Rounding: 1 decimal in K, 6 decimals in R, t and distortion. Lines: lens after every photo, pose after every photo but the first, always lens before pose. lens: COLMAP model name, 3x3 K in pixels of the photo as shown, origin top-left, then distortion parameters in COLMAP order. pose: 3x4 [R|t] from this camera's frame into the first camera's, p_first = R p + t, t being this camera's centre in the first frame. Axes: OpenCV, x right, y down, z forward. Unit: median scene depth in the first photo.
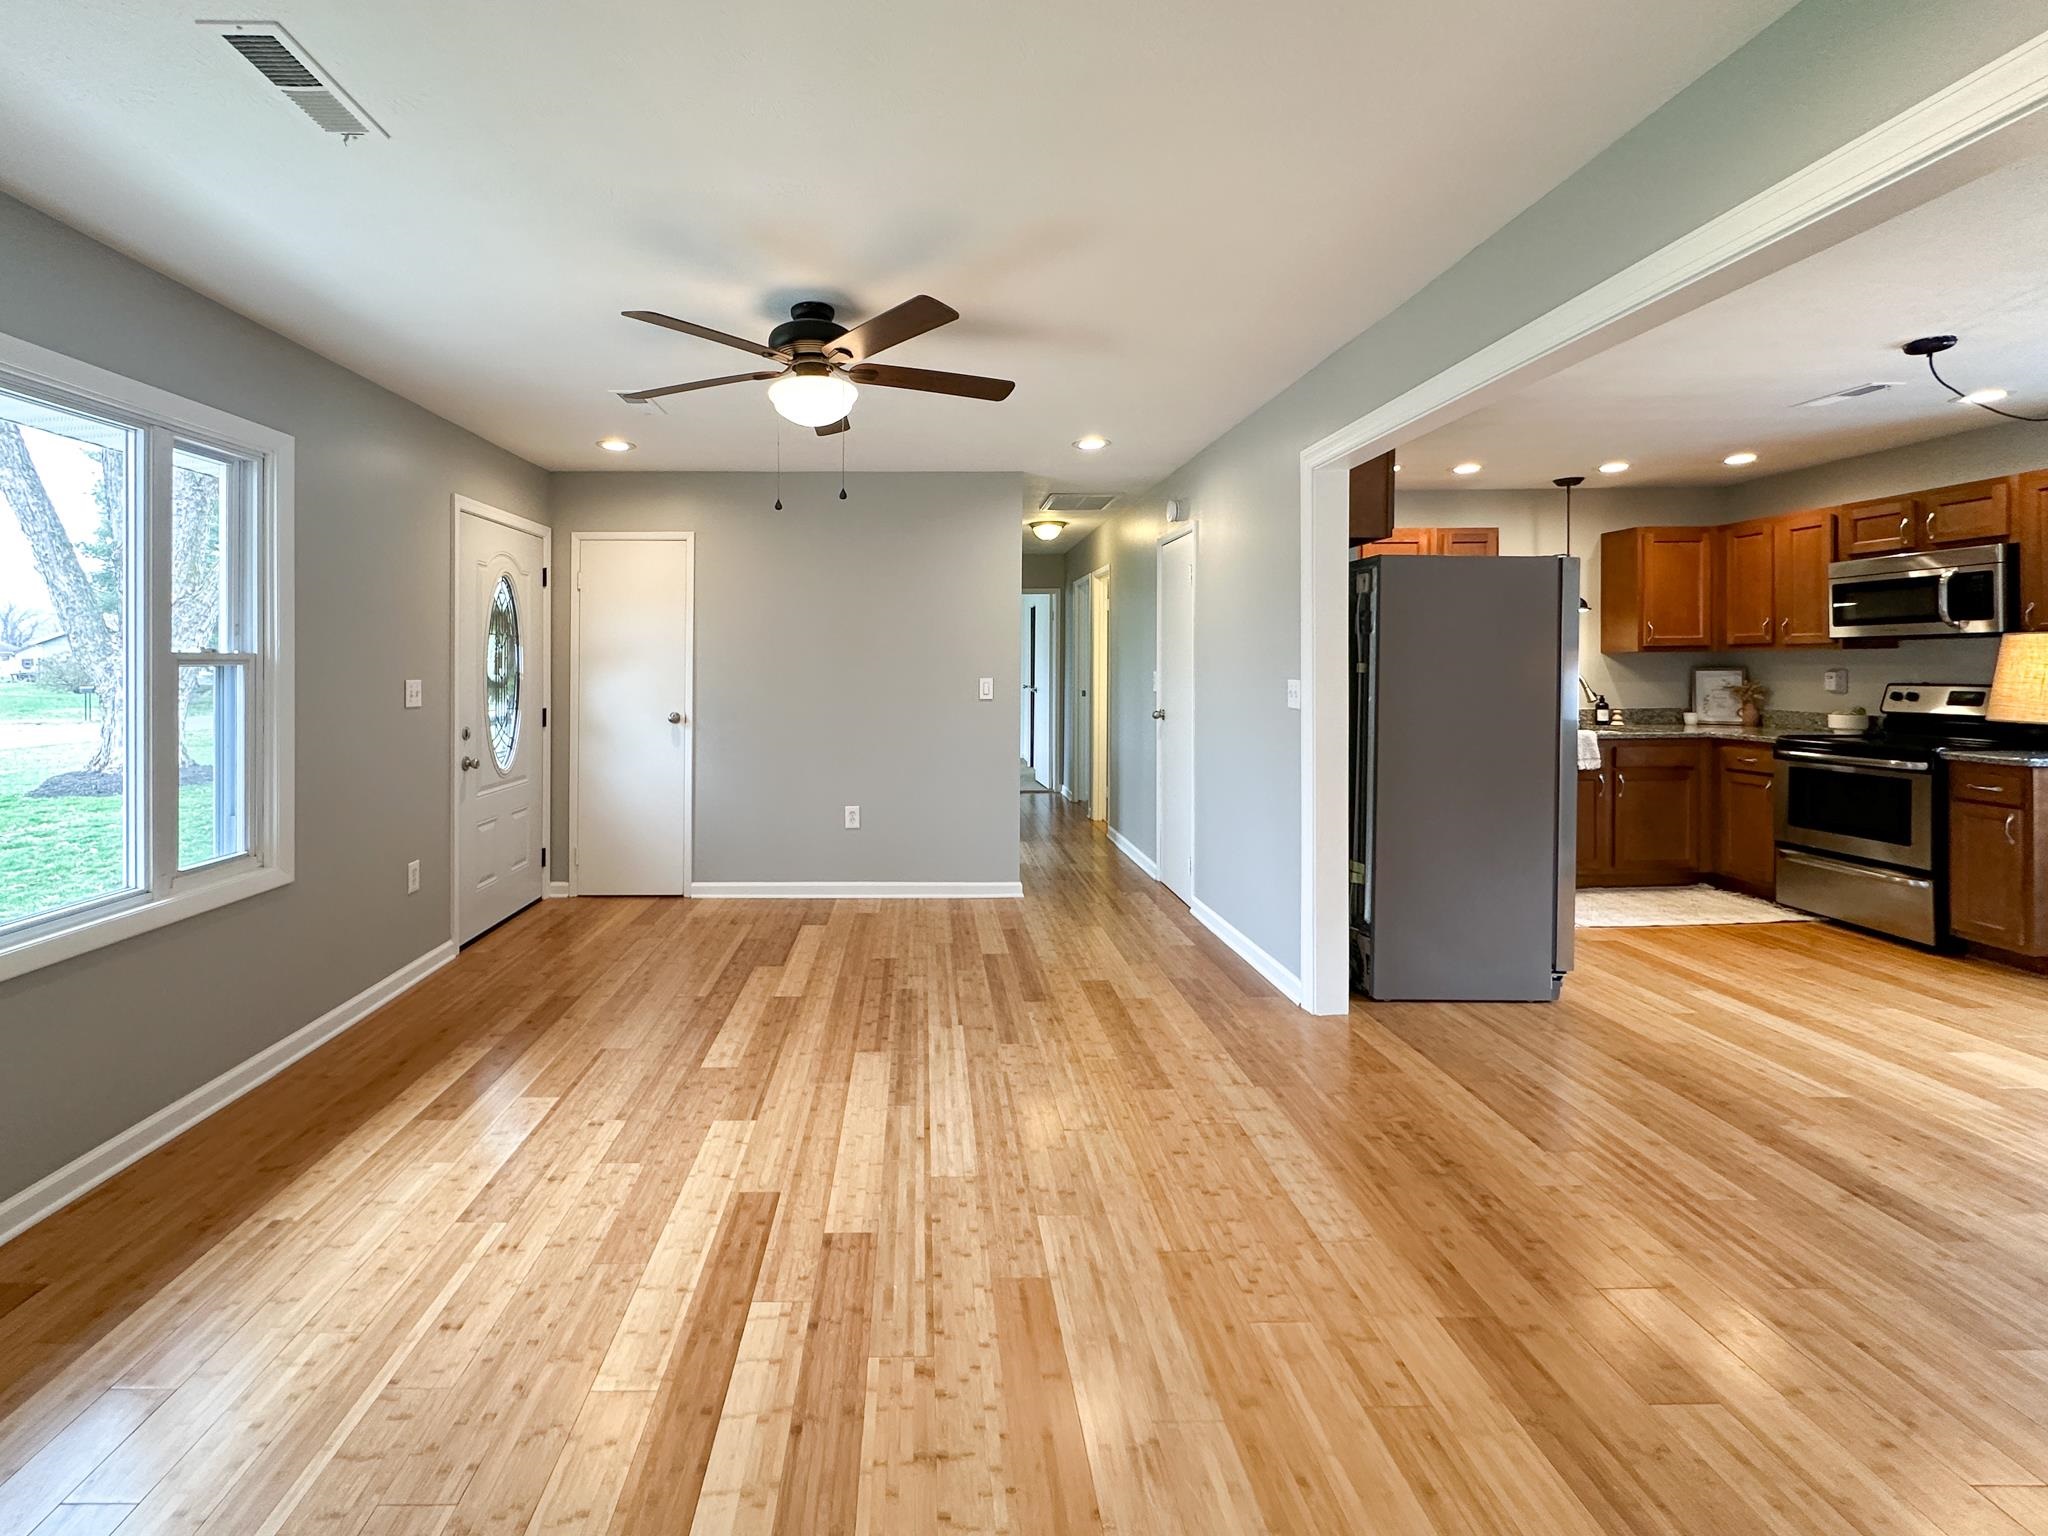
lens RADIAL K [[889.5, 0, 890.7], [0, 889.5, 663.3], [0, 0, 1]] dist [-0.001216, 0.000521]
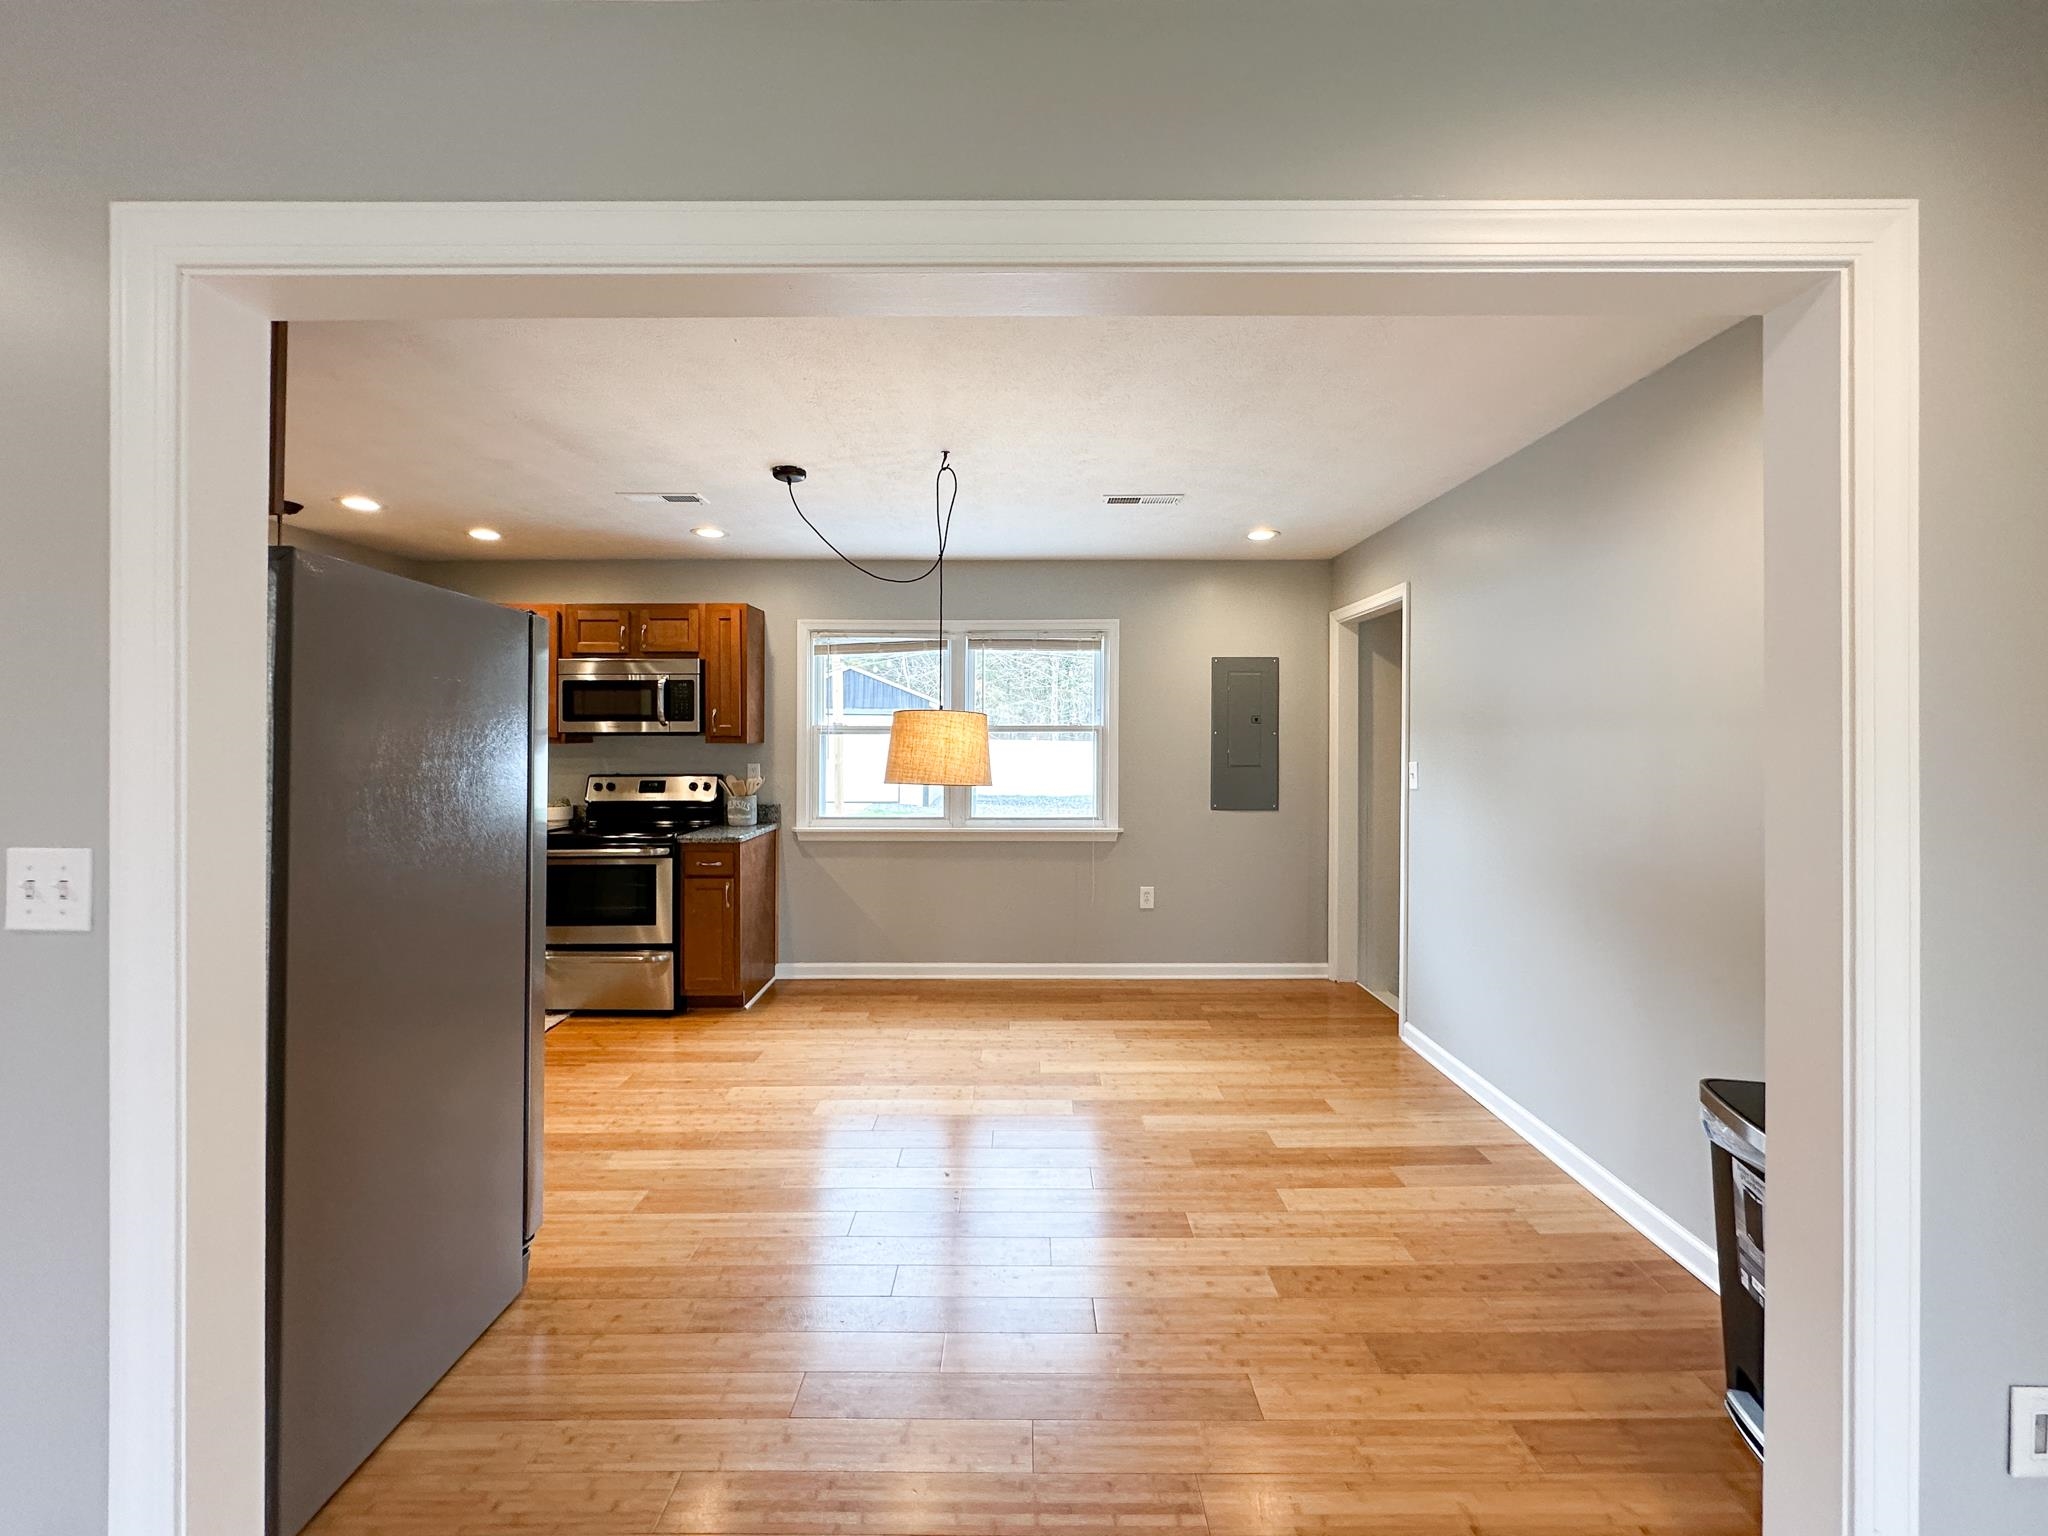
lens RADIAL K [[837.0, 0, 1033.6], [0, 837.0, 732.6], [0, 0, 1]] dist [0.000480, 0.002208]
pose [[-0.025354, 0.013546, 0.999587, 0.104760], [0.000412, 0.999908, -0.013540, -0.018566], [-0.999678, 0.000068, -0.025358, 0.591264]]
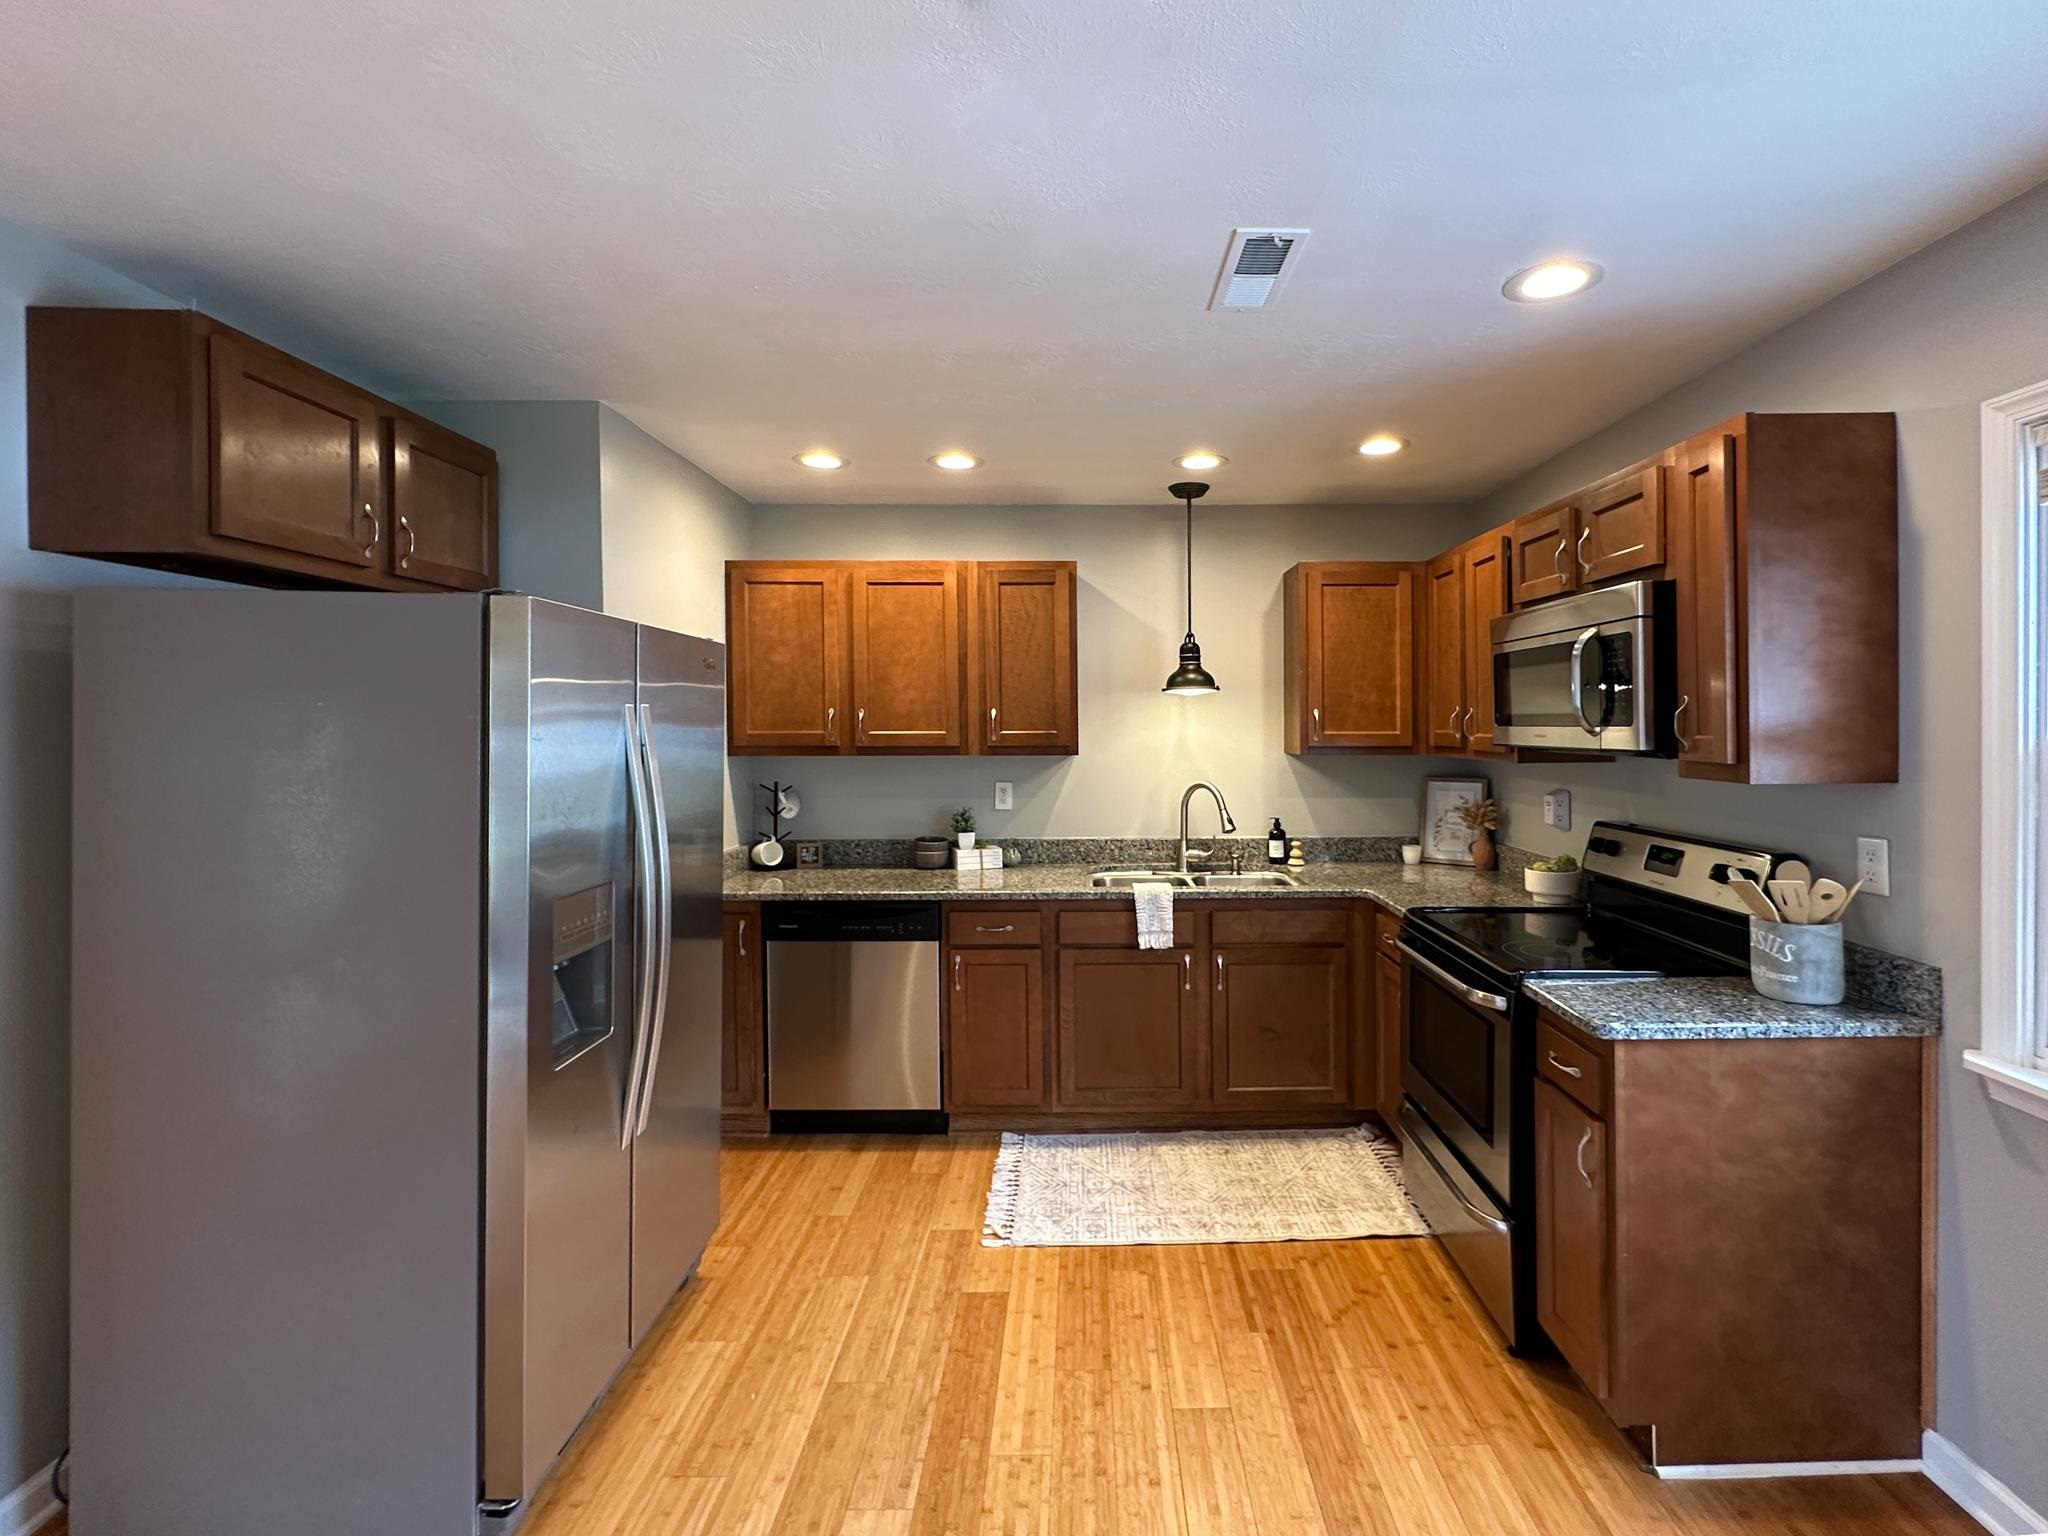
lens RADIAL K [[919.6, 0, 1031.8], [0, 919.6, 741.3], [0, 0, 1]] dist [-0.000480, 0.001829]
pose [[0.999631, 0.002816, 0.027021, 0.906165], [-0.003277, 0.999850, 0.017032, -0.049643], [-0.026968, -0.017114, 0.999490, 0.486752]]
